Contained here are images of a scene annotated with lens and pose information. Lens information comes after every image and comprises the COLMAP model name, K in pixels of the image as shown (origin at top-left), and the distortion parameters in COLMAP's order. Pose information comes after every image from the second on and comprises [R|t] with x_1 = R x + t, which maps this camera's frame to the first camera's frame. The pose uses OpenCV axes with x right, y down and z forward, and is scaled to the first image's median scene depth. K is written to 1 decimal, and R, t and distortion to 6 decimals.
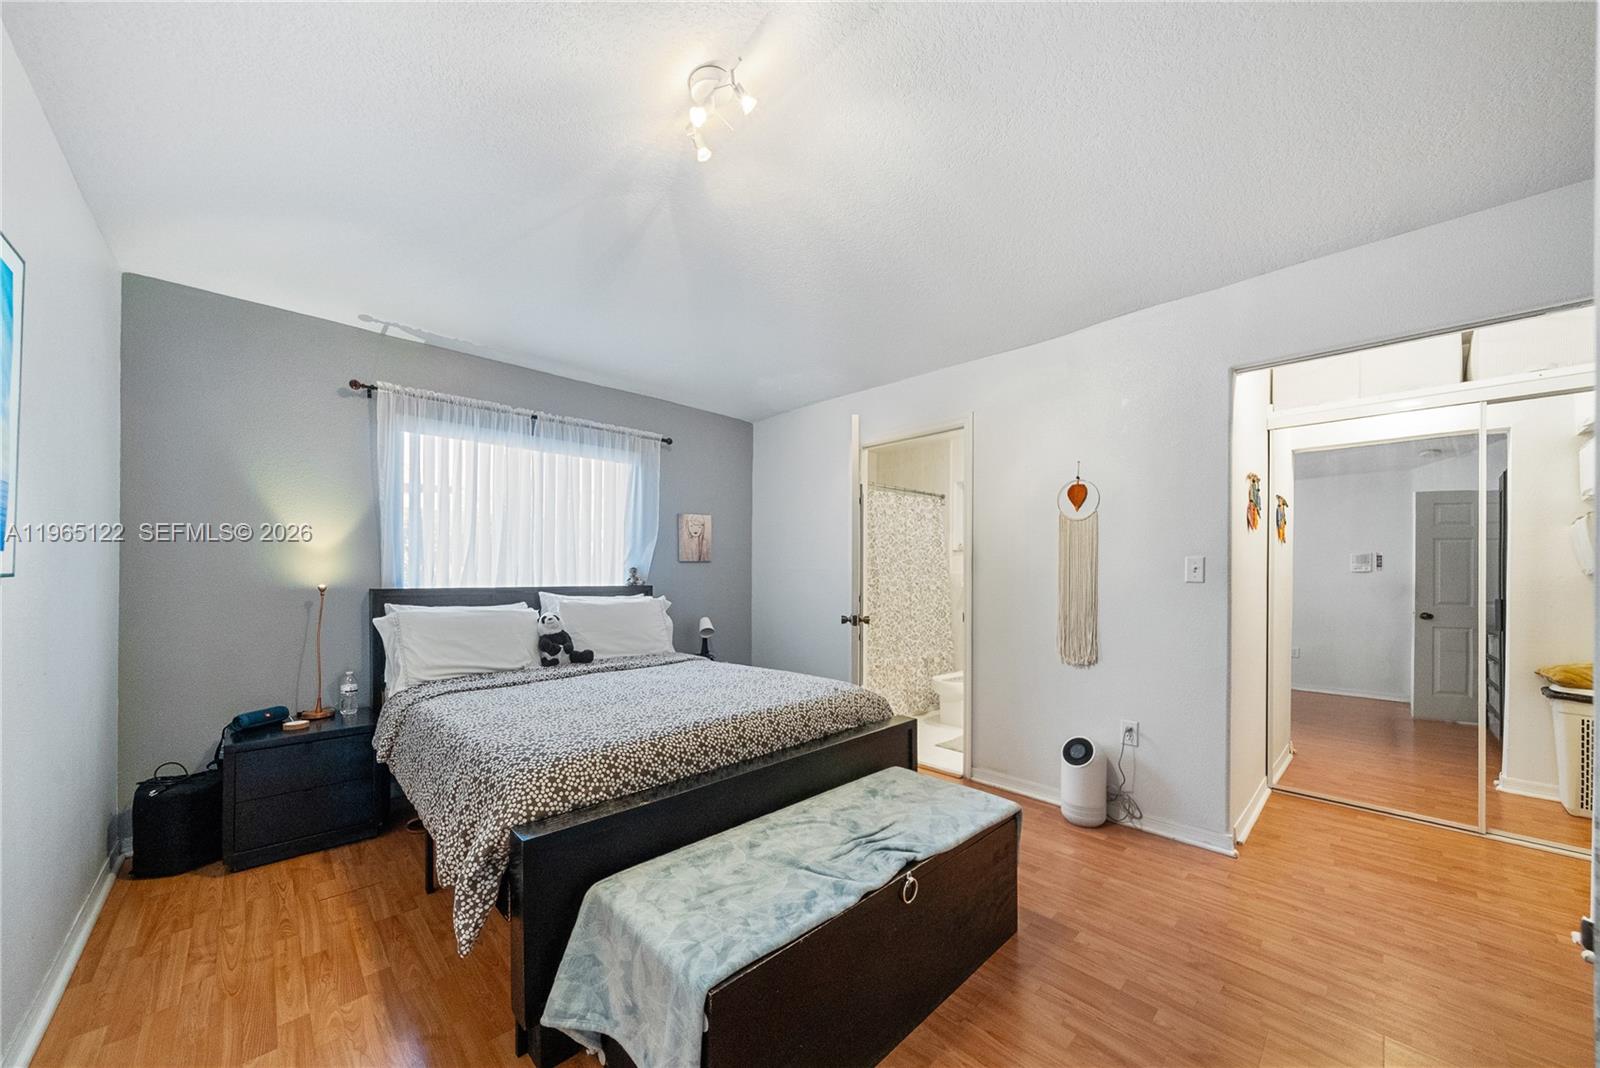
lens RADIAL K [[570.5, 0, 796.2], [0, 570.5, 574.9], [0, 0, 1]] dist [-0.000504, -0.000041]
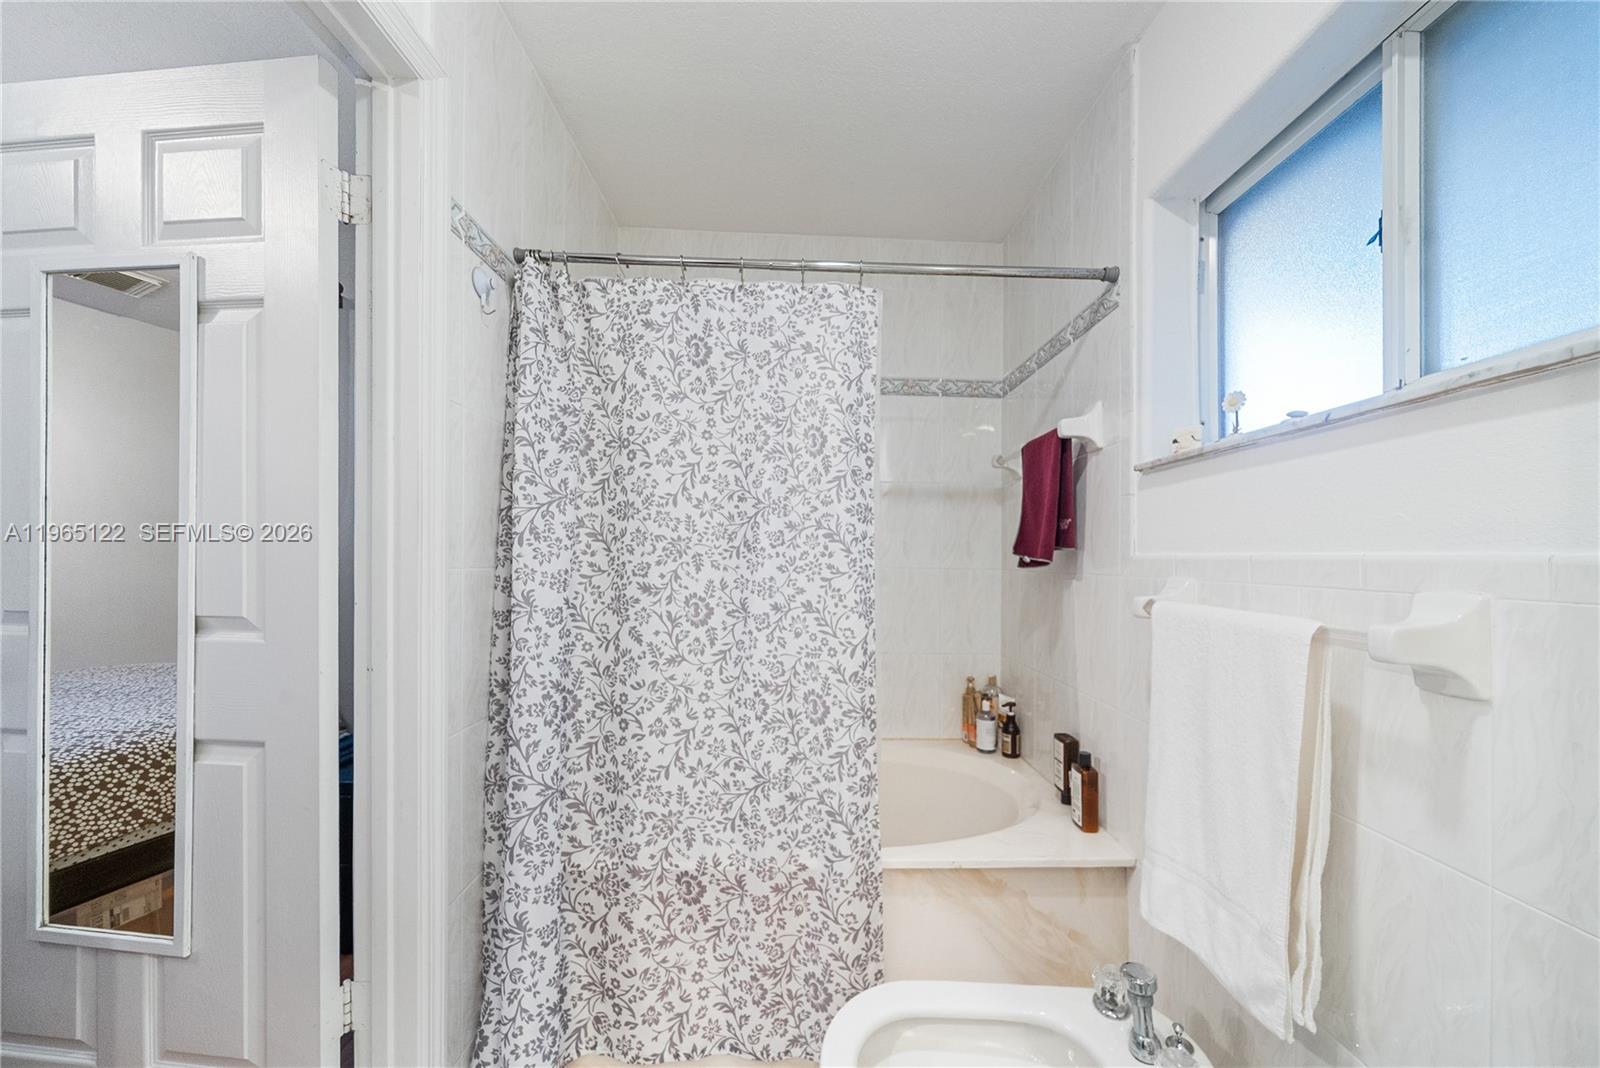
lens RADIAL K [[570.5, 0, 796.2], [0, 570.5, 574.9], [0, 0, 1]] dist [-0.000504, -0.000041]
pose [[0.742948, 0.001065, -0.669349, 0.374901], [-0.002640, 0.999996, -0.001340, 0.009609], [0.669344, 0.002763, 0.742947, 0.791052]]
